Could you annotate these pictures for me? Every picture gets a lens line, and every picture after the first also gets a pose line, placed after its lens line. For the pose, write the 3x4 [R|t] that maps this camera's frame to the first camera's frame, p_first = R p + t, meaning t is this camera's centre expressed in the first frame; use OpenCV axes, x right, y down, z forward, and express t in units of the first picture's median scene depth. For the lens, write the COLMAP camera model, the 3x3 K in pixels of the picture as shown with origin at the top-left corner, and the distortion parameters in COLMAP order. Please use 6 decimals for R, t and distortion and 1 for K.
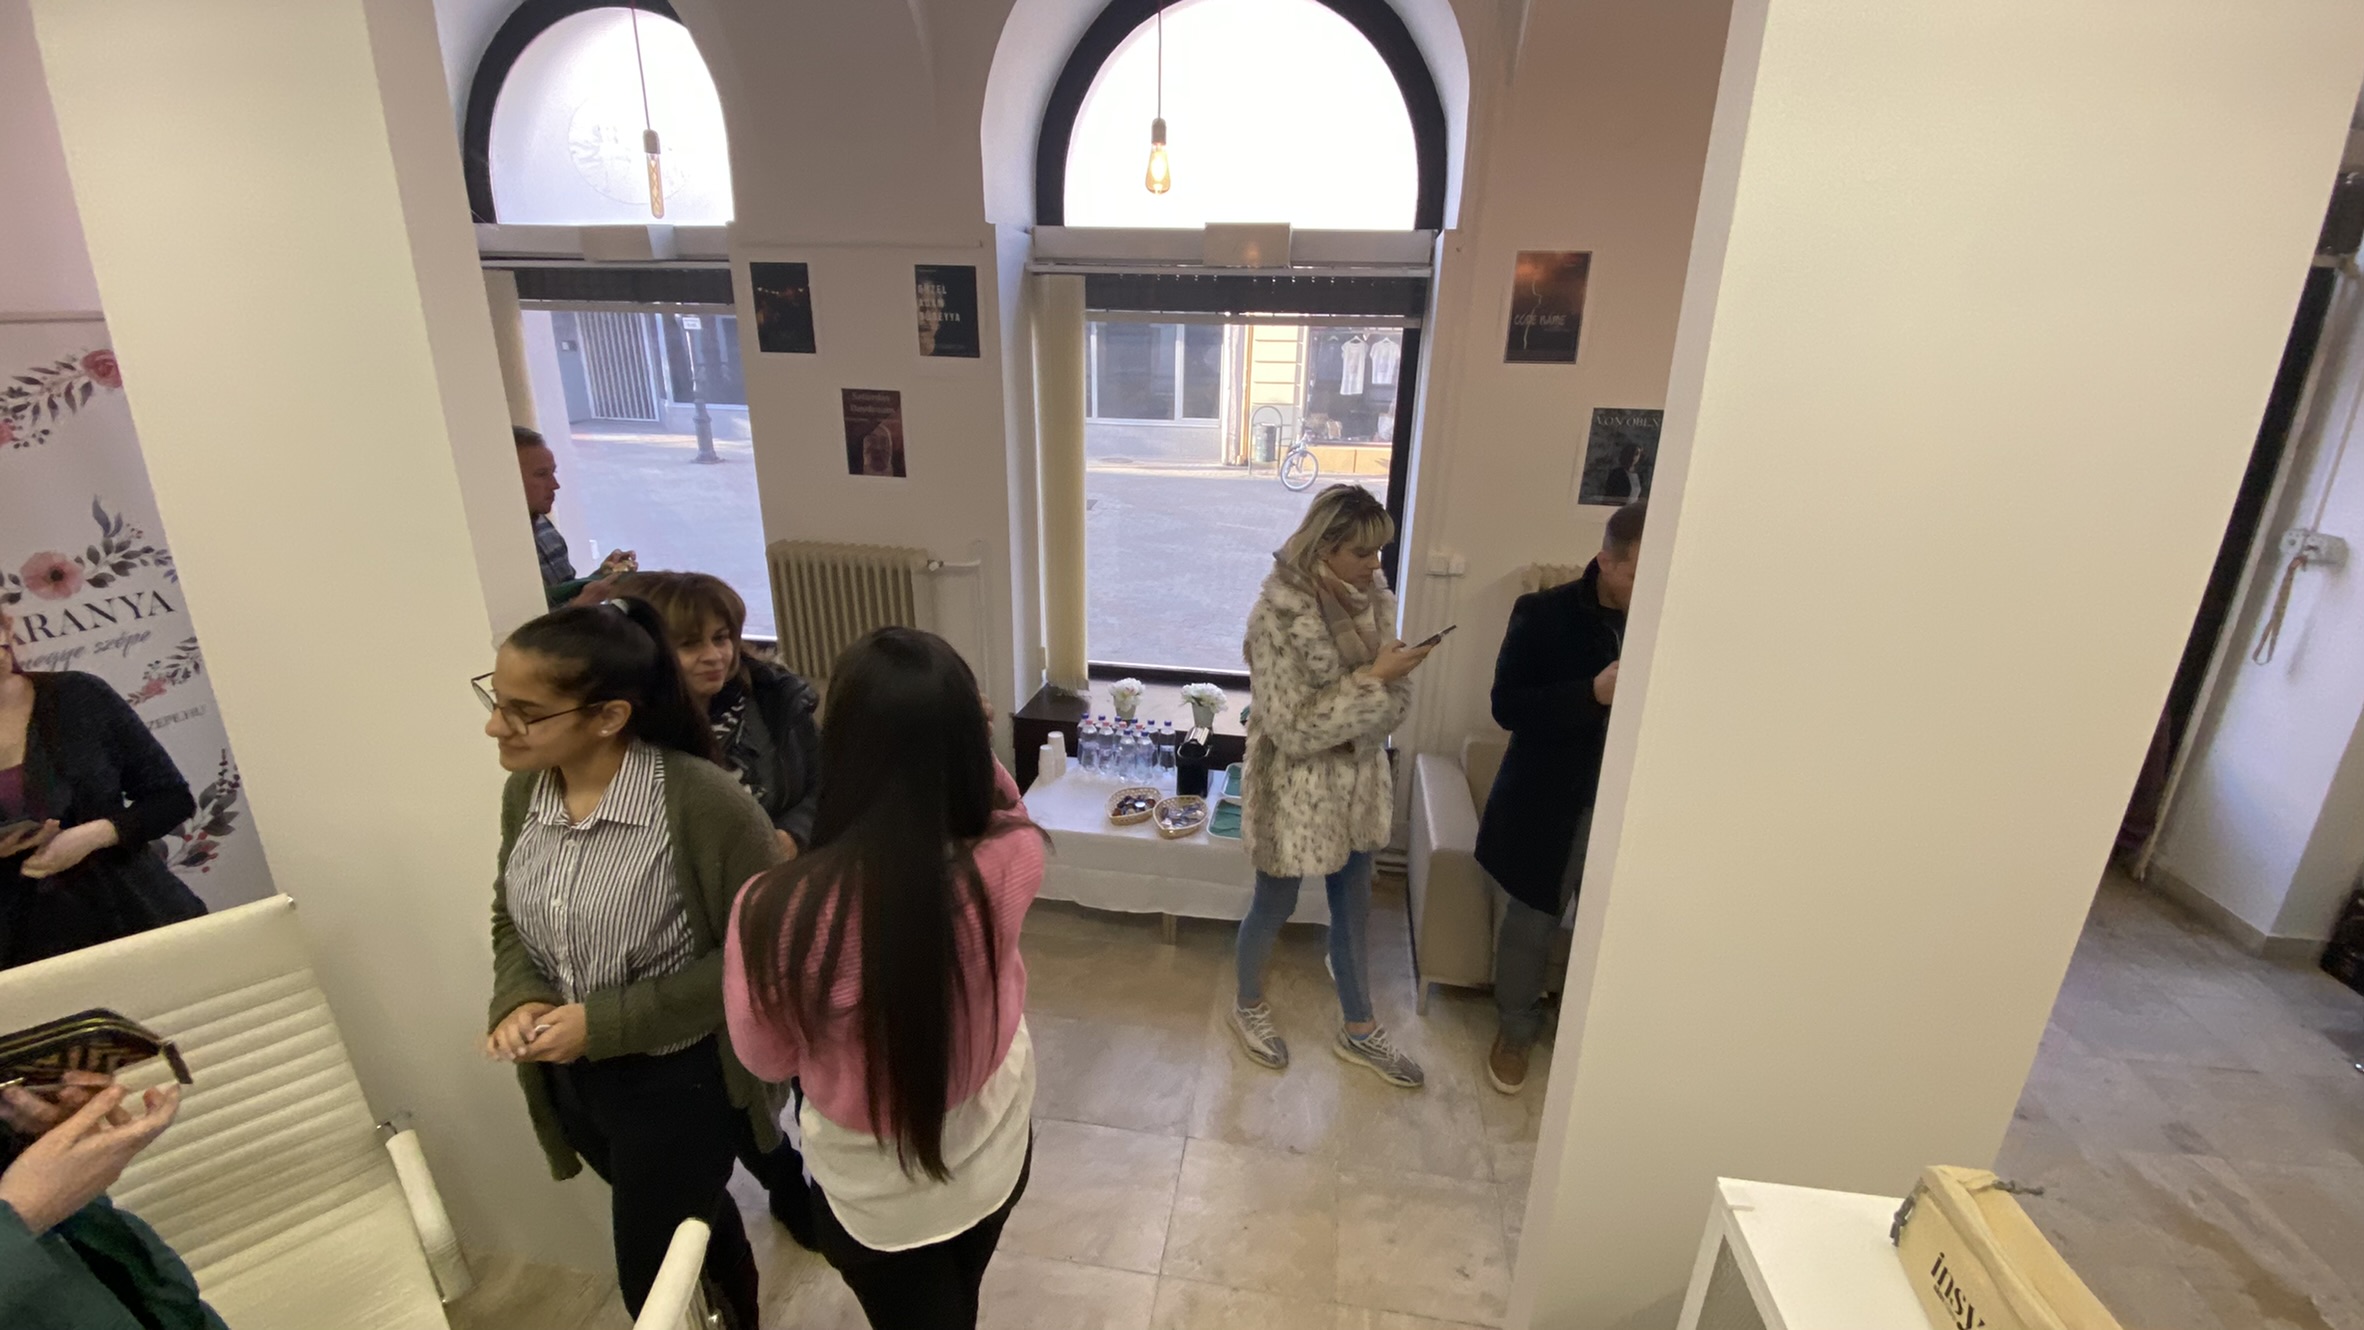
lens RADIAL K [[954.3, 0, 1192.0], [0, 954.3, 669.0], [0, 0, 1]] dist [-0.002141, -0.010585]
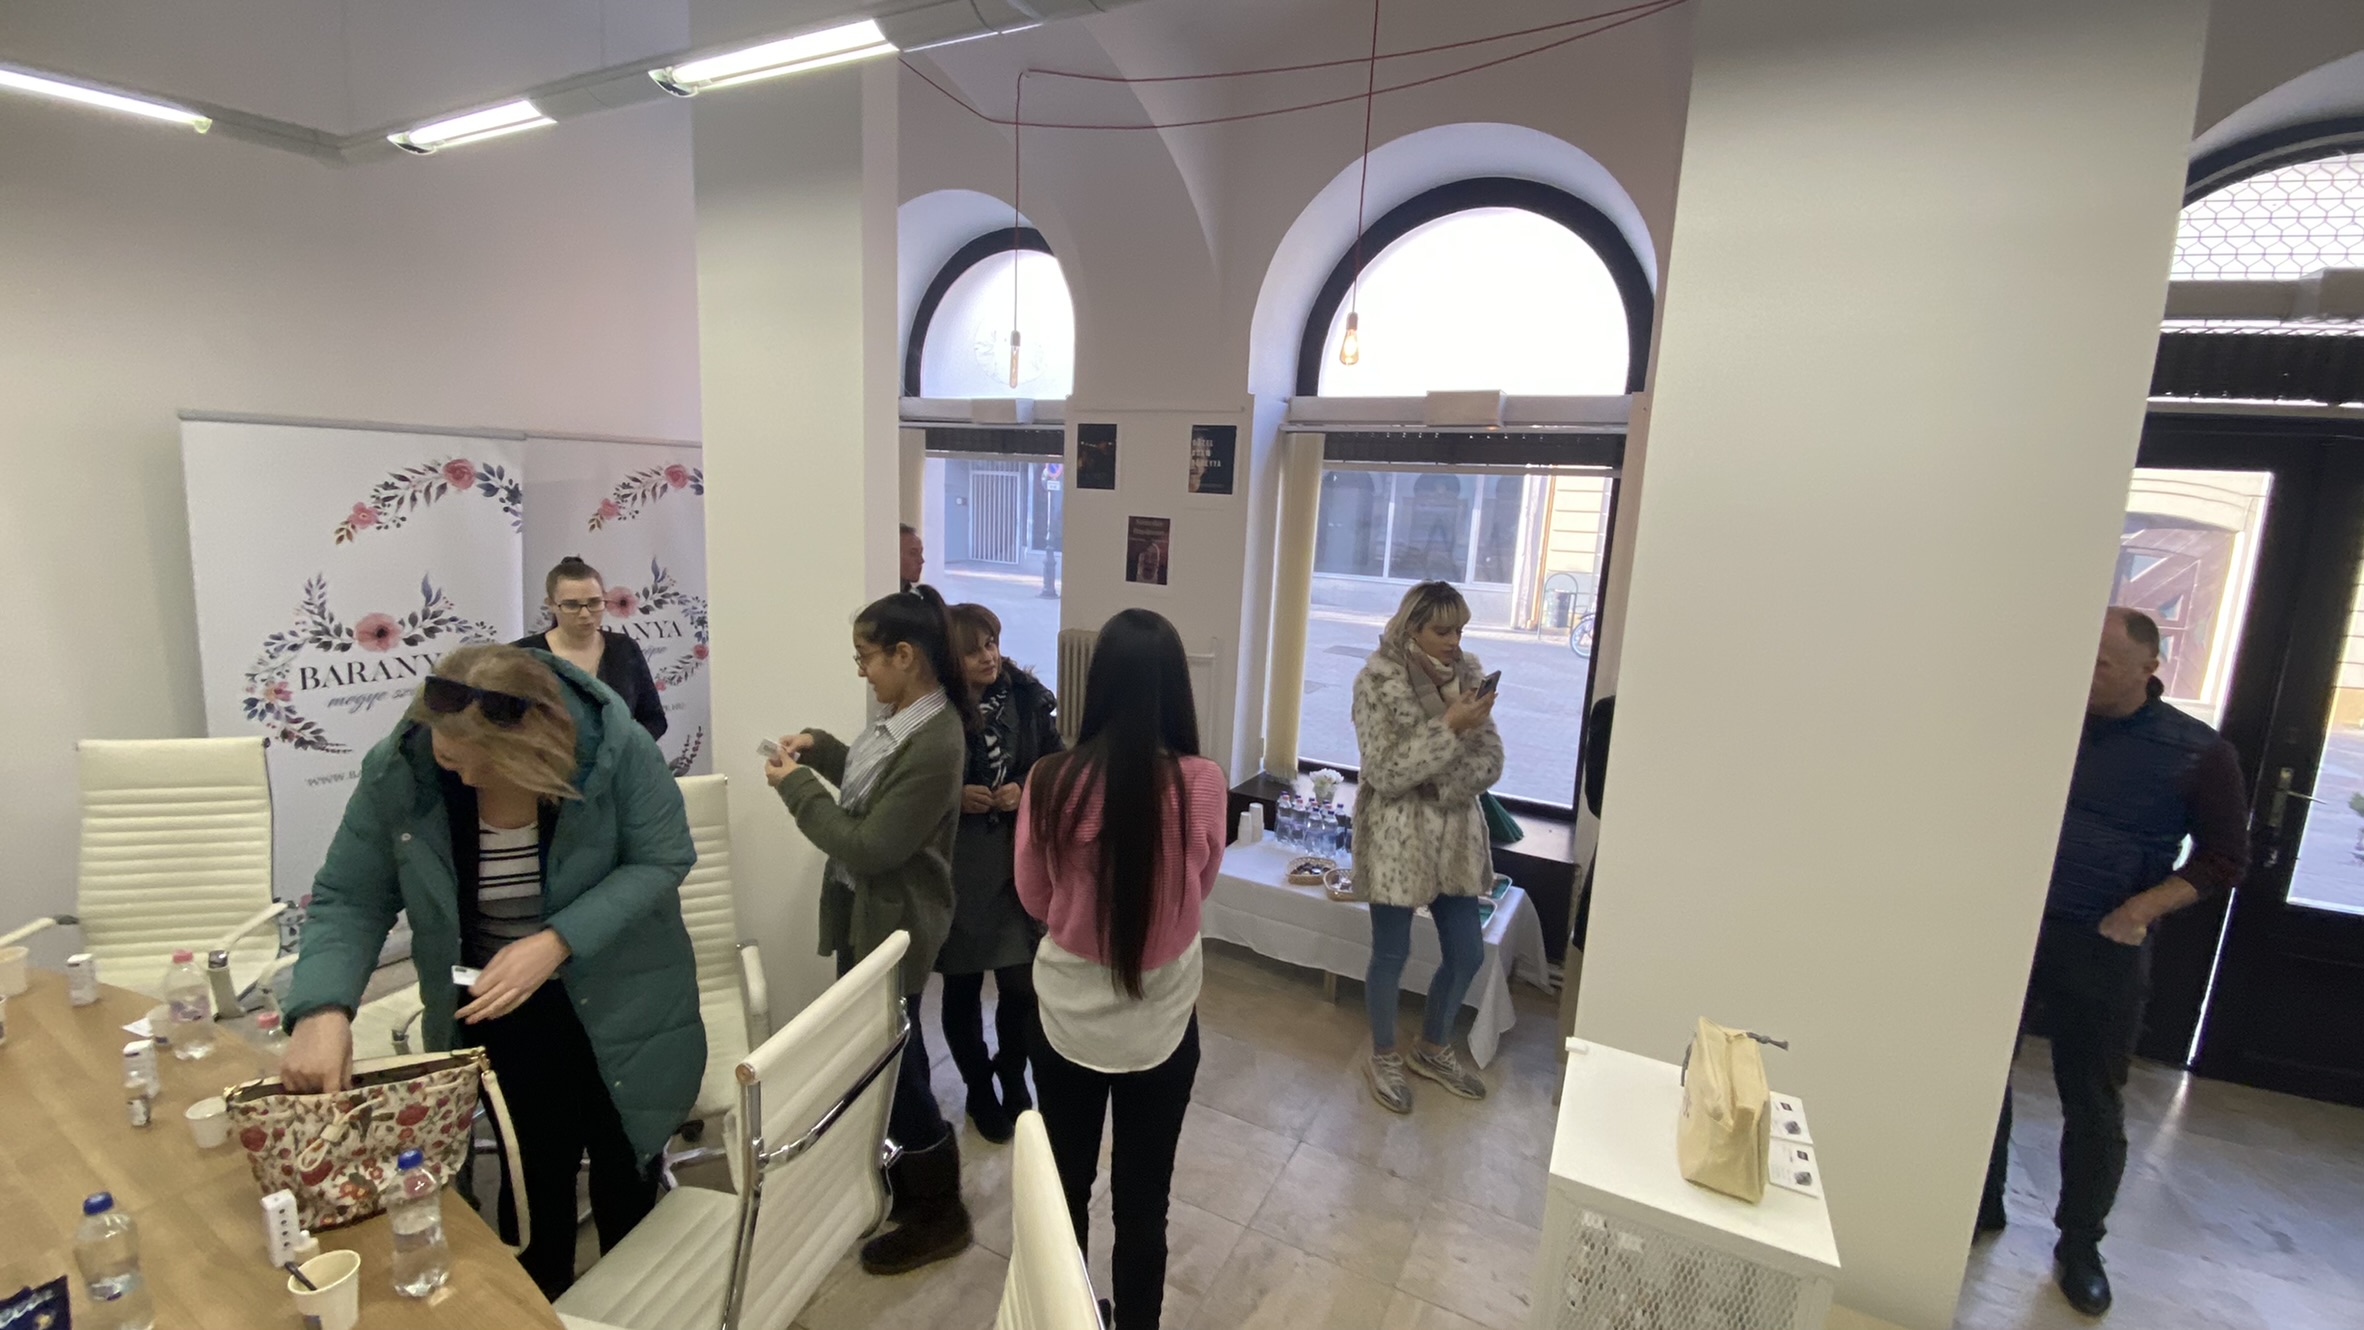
lens RADIAL K [[954.3, 0, 1193.5], [0, 954.3, 654.4], [0, 0, 1]] dist [-0.002141, -0.010585]
pose [[0.948199, 0.072539, -0.309284, 0.128536], [-0.127936, 0.978335, -0.162768, 0.087190], [0.290776, 0.193906, 0.936936, -0.143344]]
